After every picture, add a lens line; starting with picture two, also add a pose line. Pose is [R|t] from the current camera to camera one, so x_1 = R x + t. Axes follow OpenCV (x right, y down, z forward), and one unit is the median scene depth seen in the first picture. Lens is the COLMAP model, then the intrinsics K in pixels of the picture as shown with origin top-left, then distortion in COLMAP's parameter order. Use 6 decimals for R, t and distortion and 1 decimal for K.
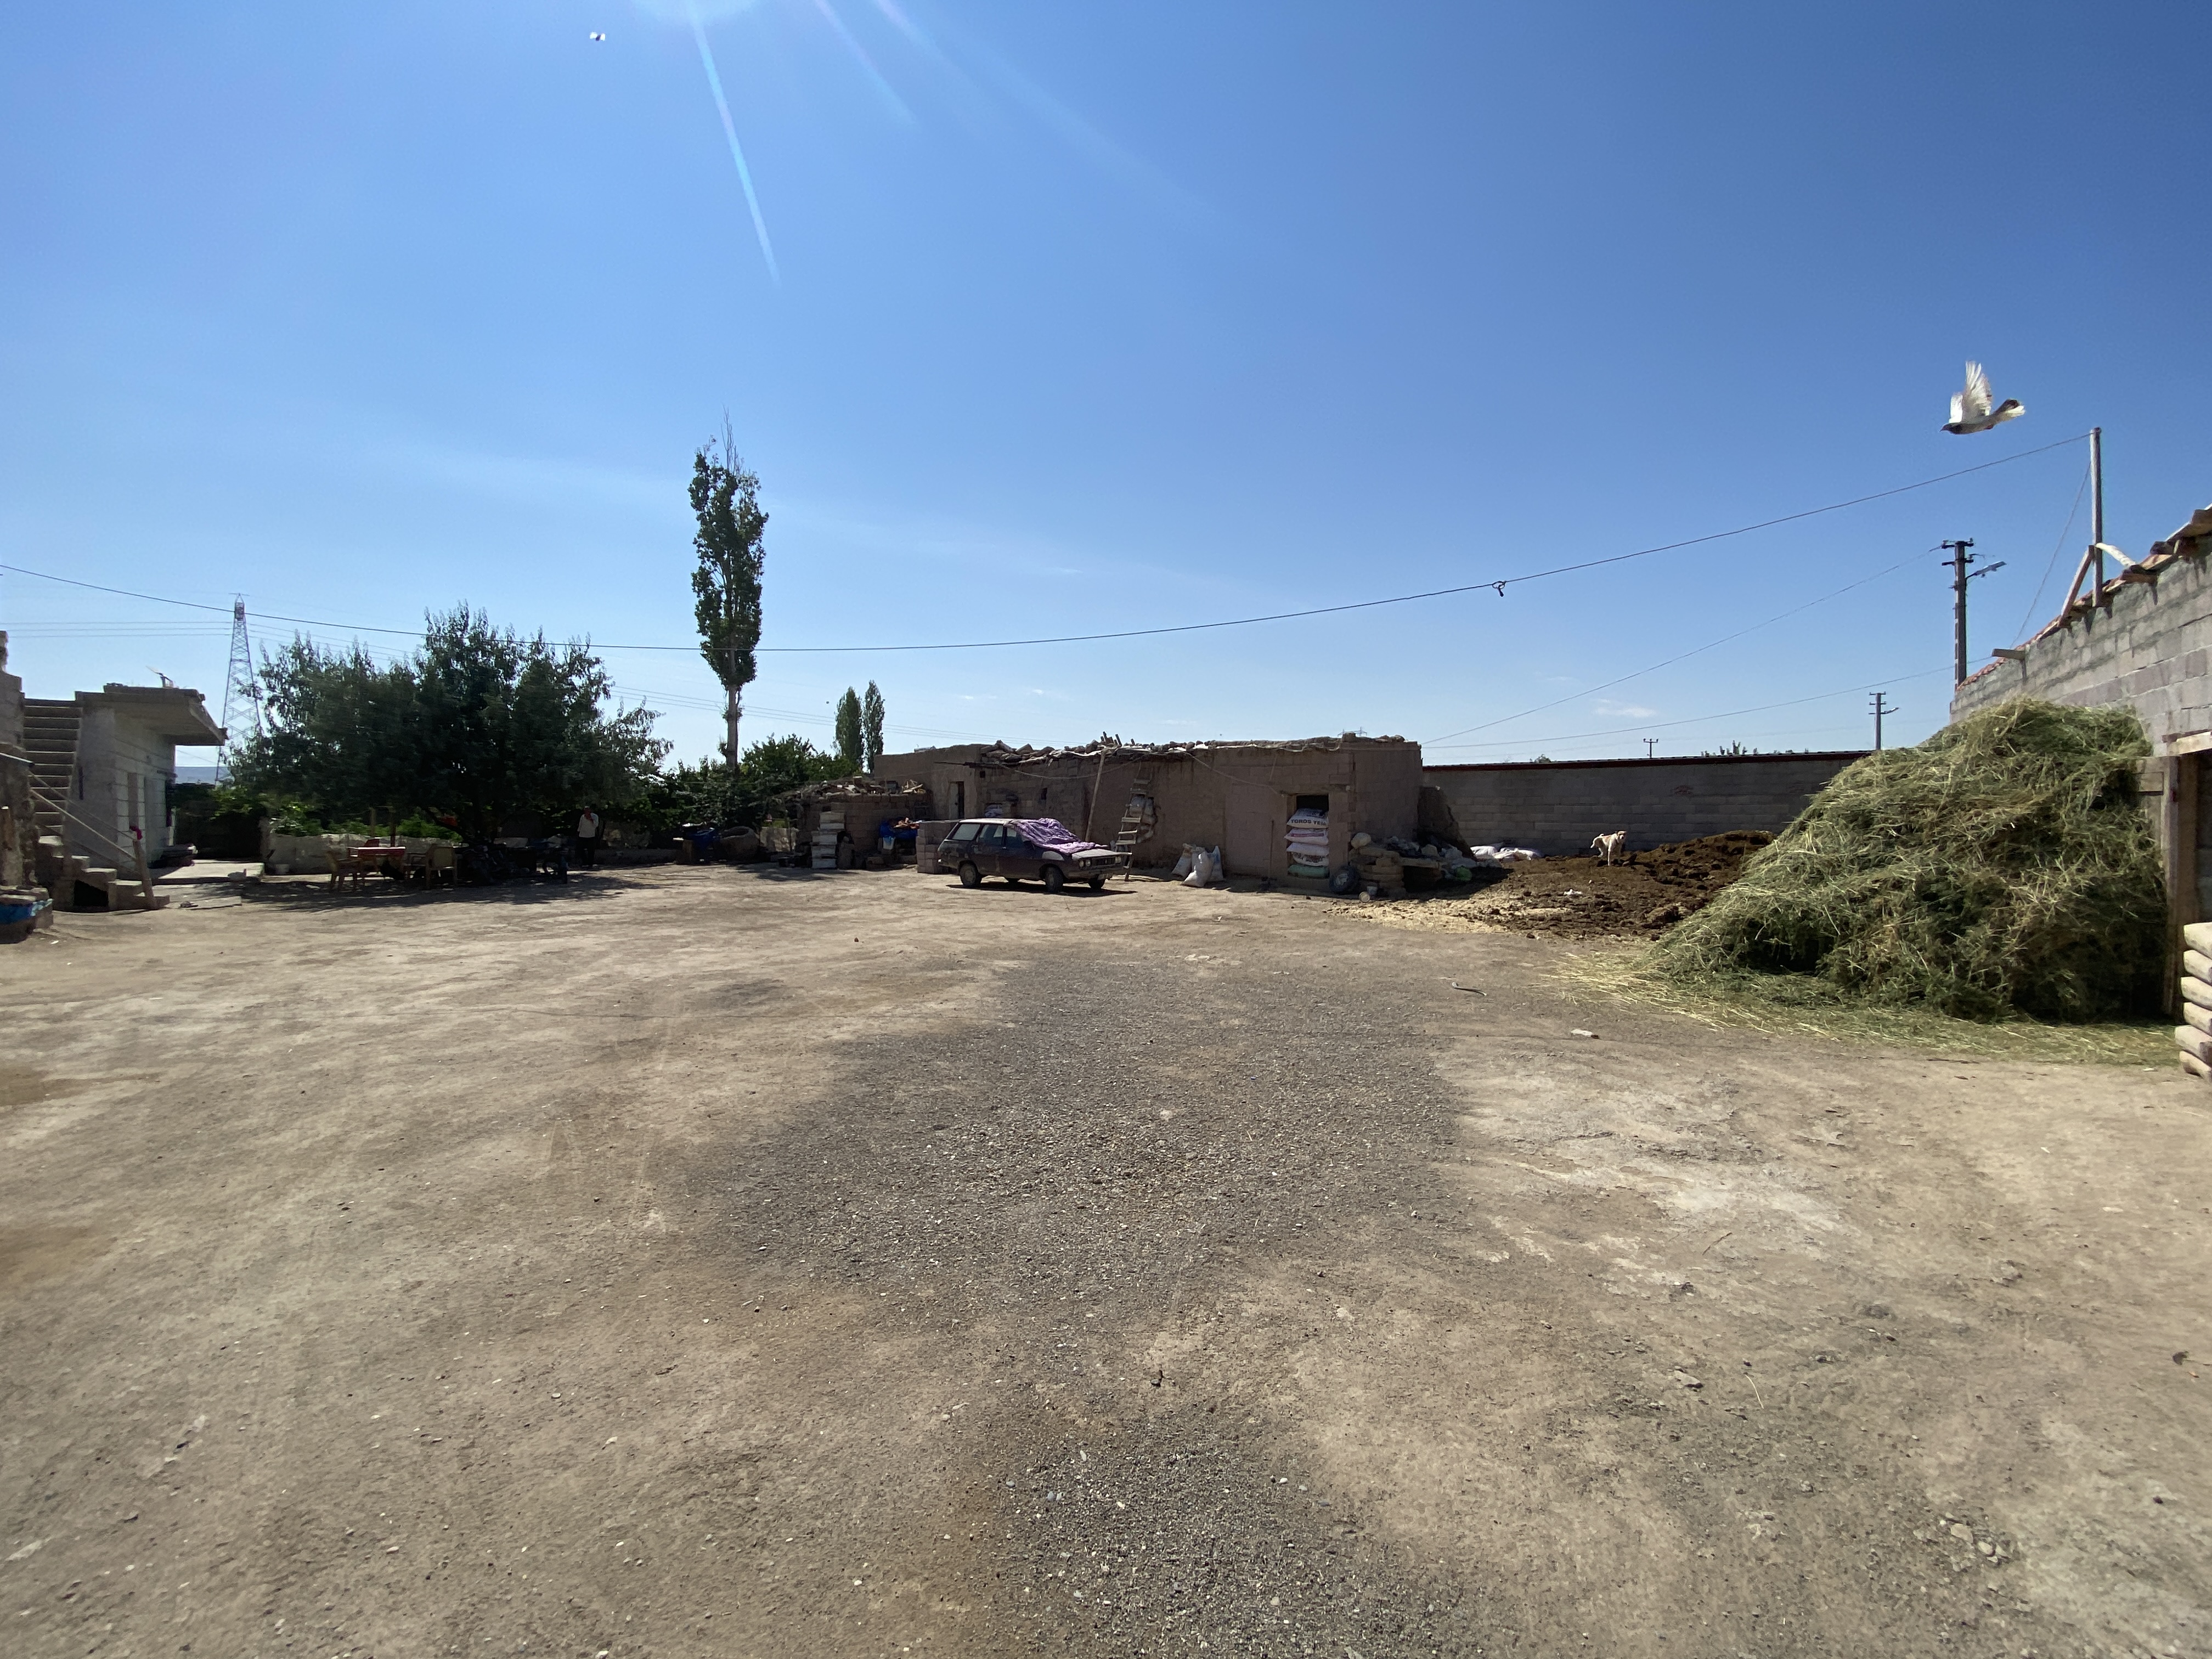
lens RADIAL K [[895.4, 0, 1097.9], [0, 895.4, 825.7], [0, 0, 1]] dist [0.050298, -0.039254]
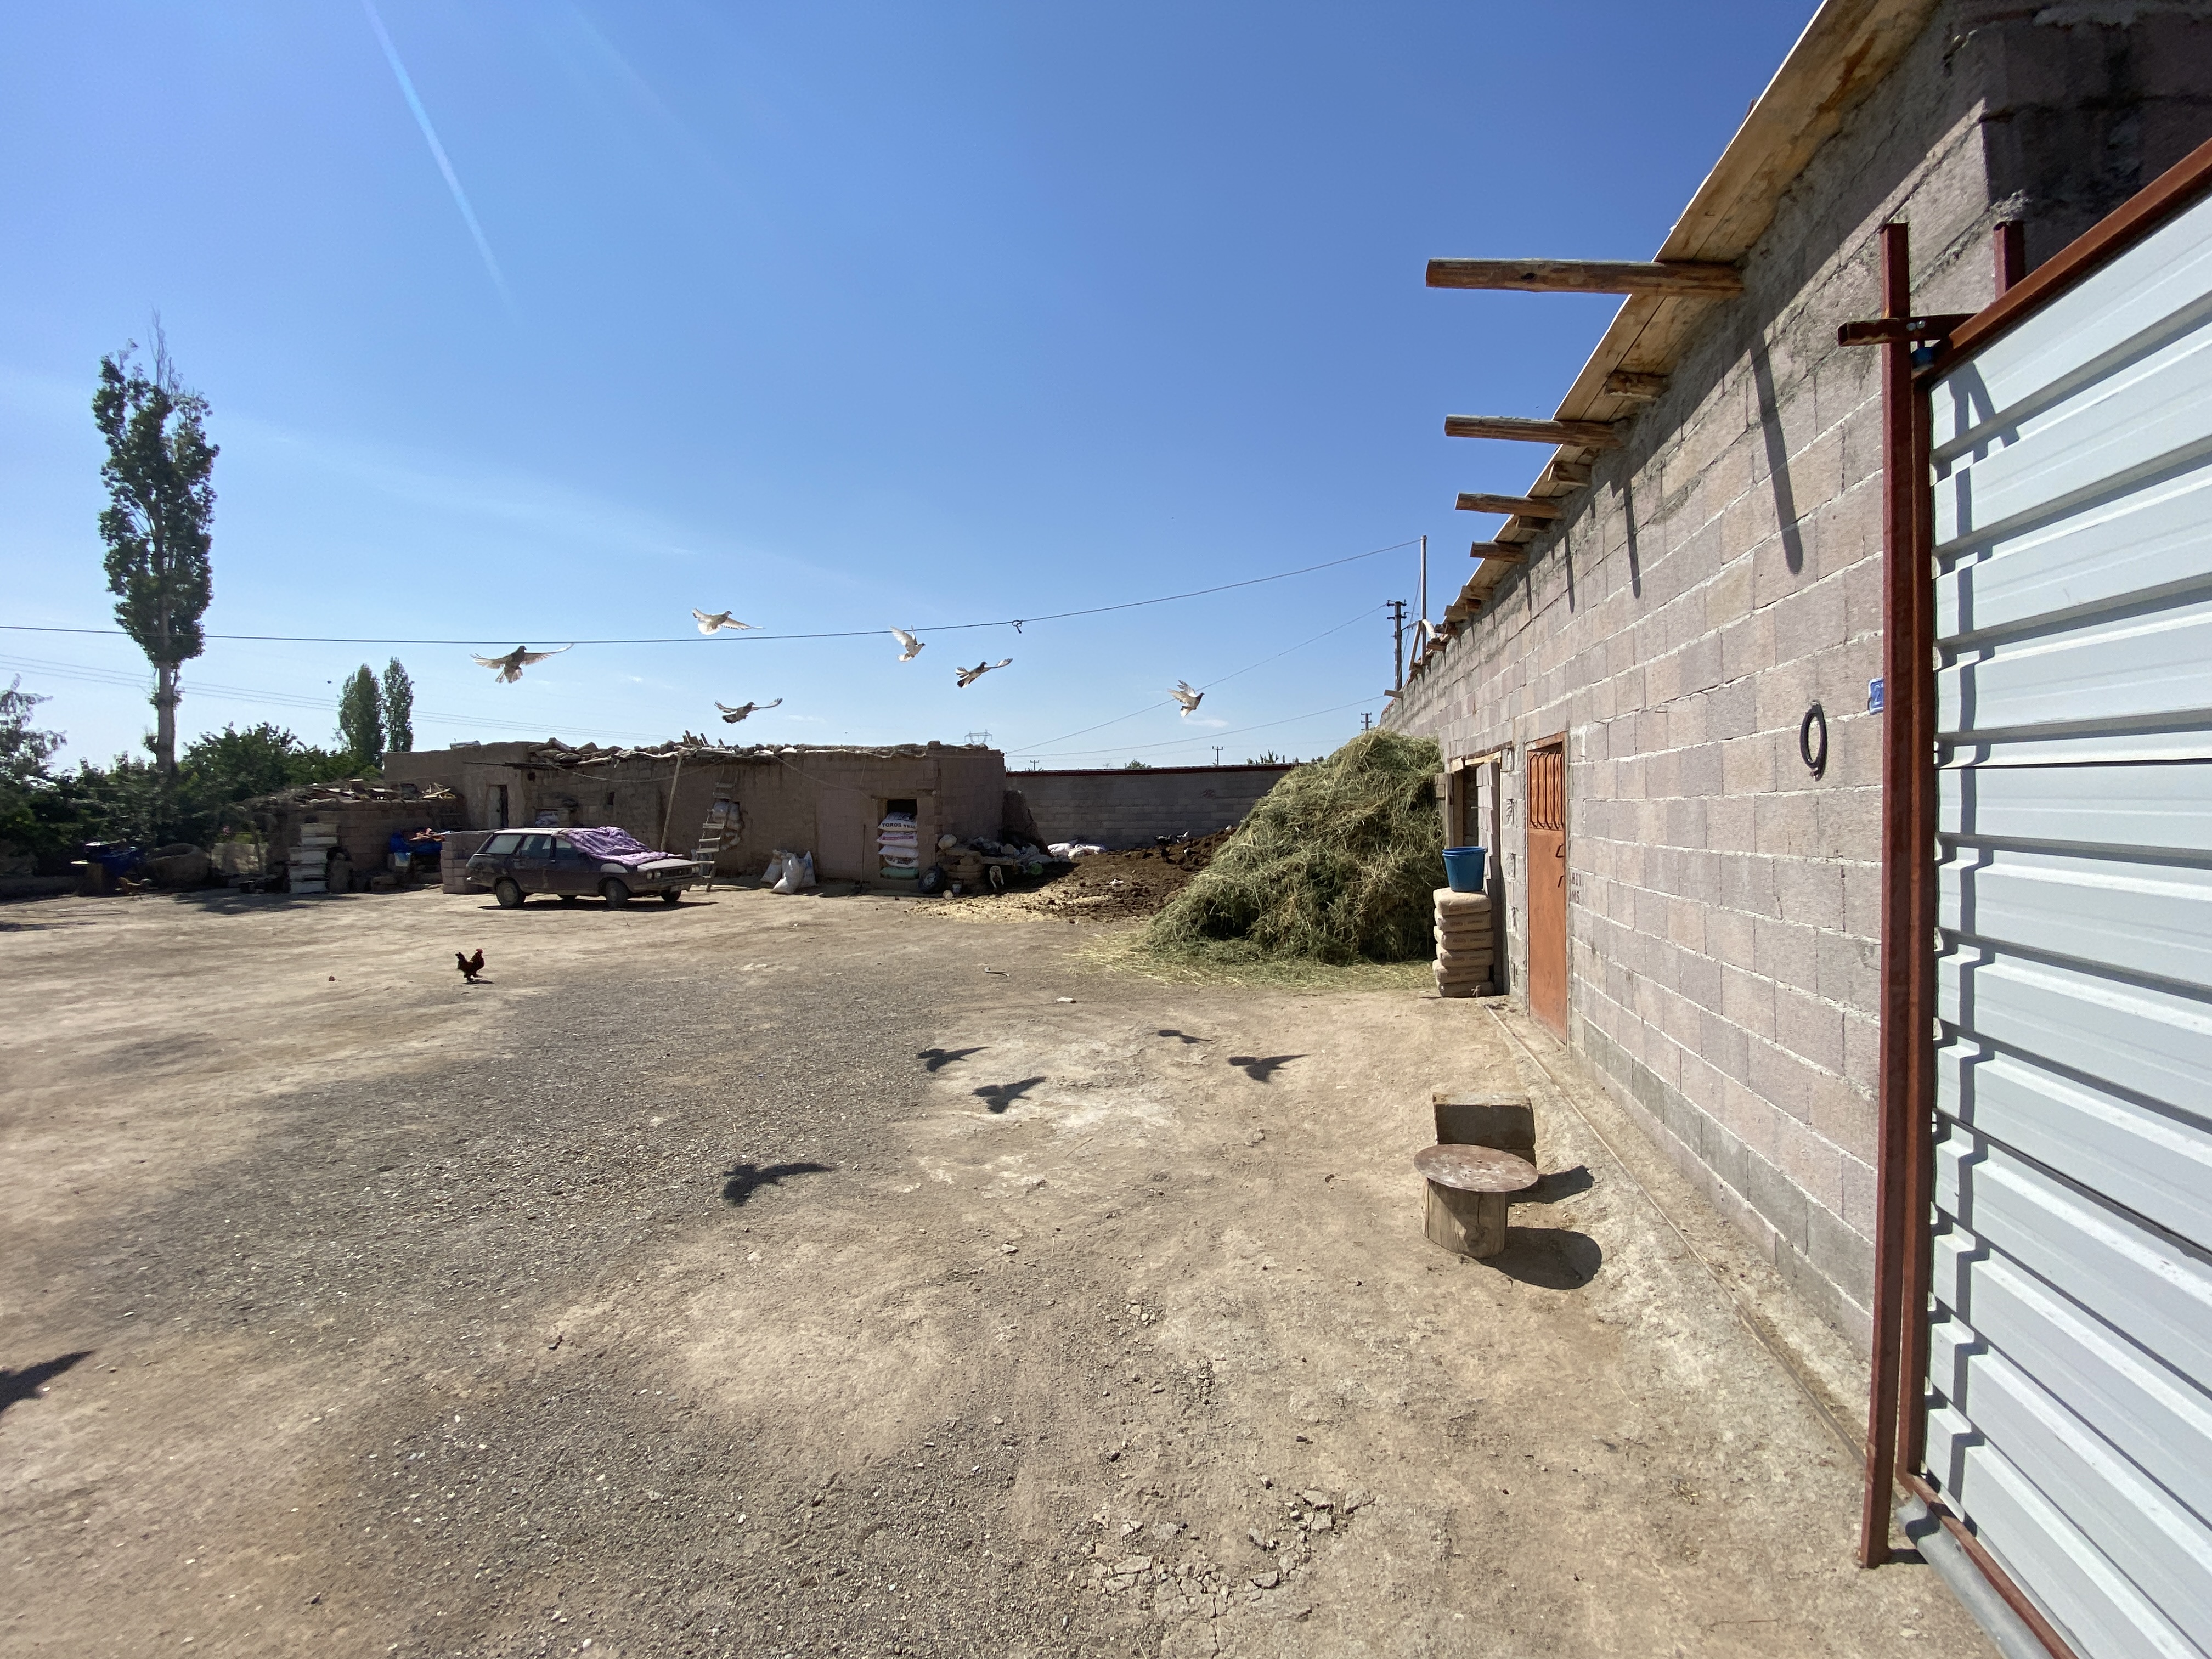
lens RADIAL K [[898.4, 0, 1102.7], [0, 898.4, 832.4], [0, 0, 1]] dist [0.014186, -0.019424]
pose [[0.914428, -0.022484, 0.404125, 0.076790], [0.019526, 0.999744, 0.011439, -0.007703], [-0.404278, -0.002569, 0.914632, -0.090855]]
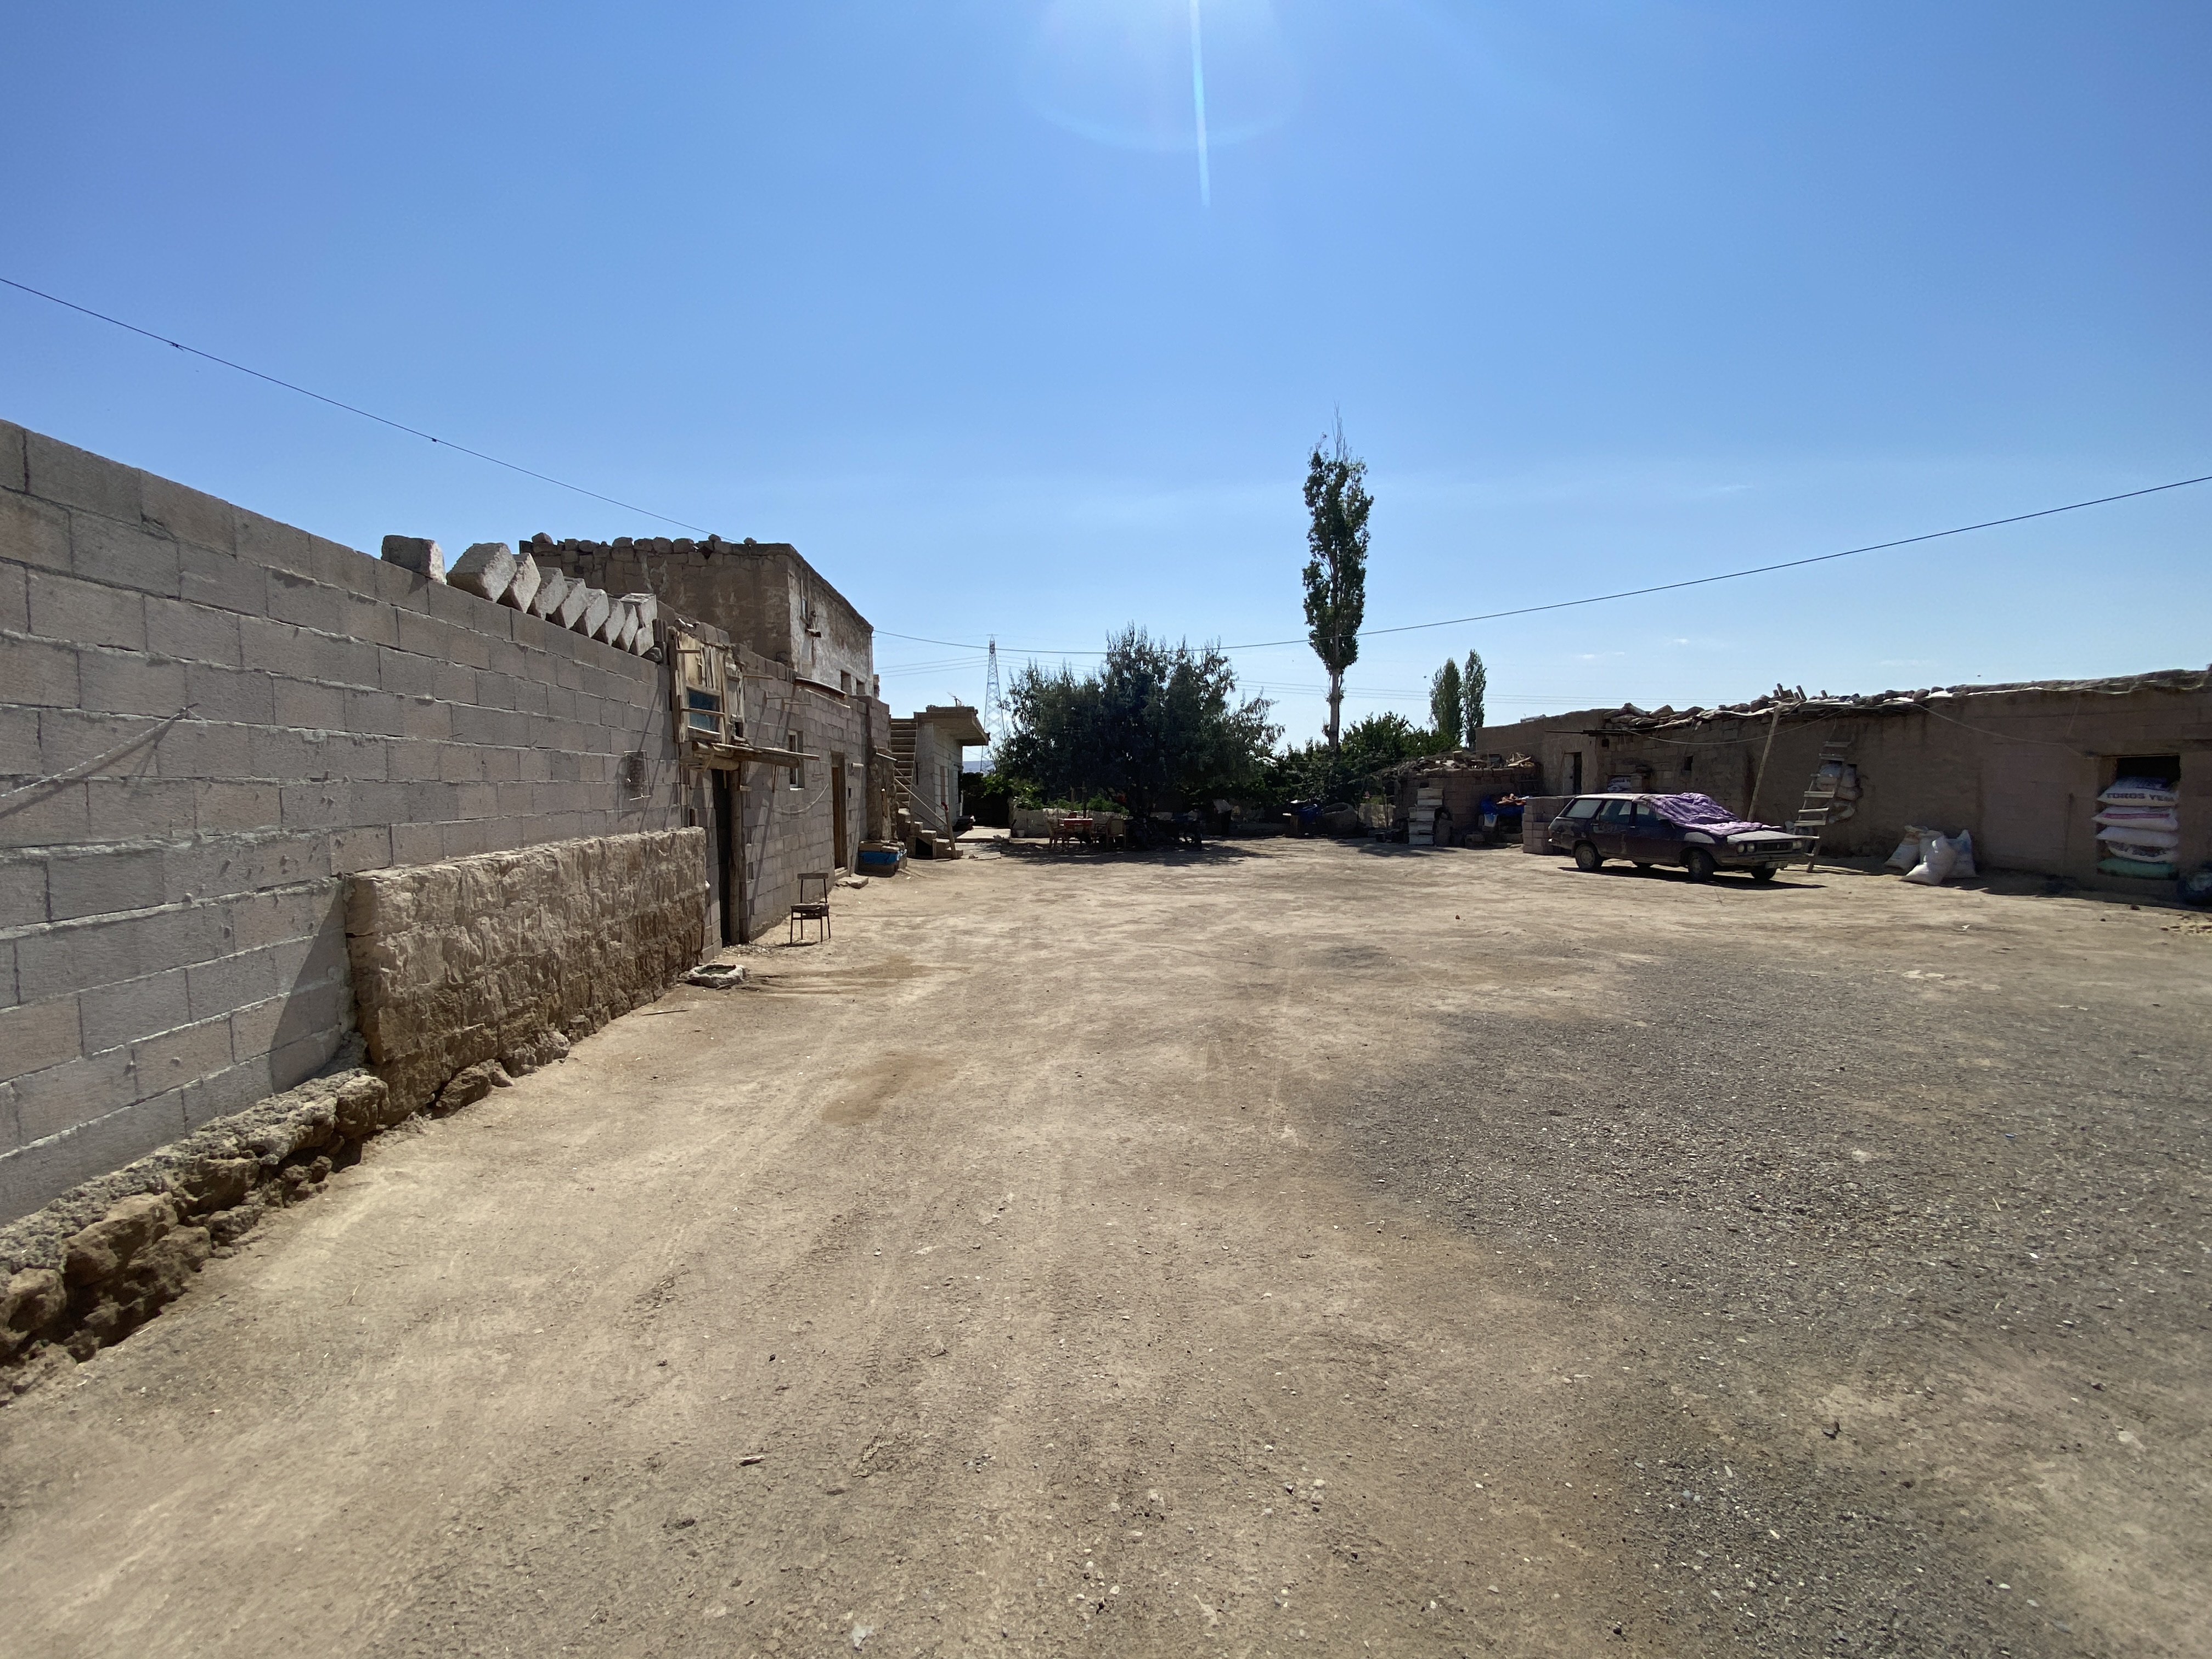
lens RADIAL K [[888.8, 0, 1092.0], [0, 888.8, 830.5], [0, 0, 1]] dist [0.016472, -0.019700]
pose [[0.797688, 0.019236, -0.602764, -0.000580], [-0.000254, 0.999502, 0.031561, 0.001500], [0.603070, -0.025023, 0.797295, -0.029112]]
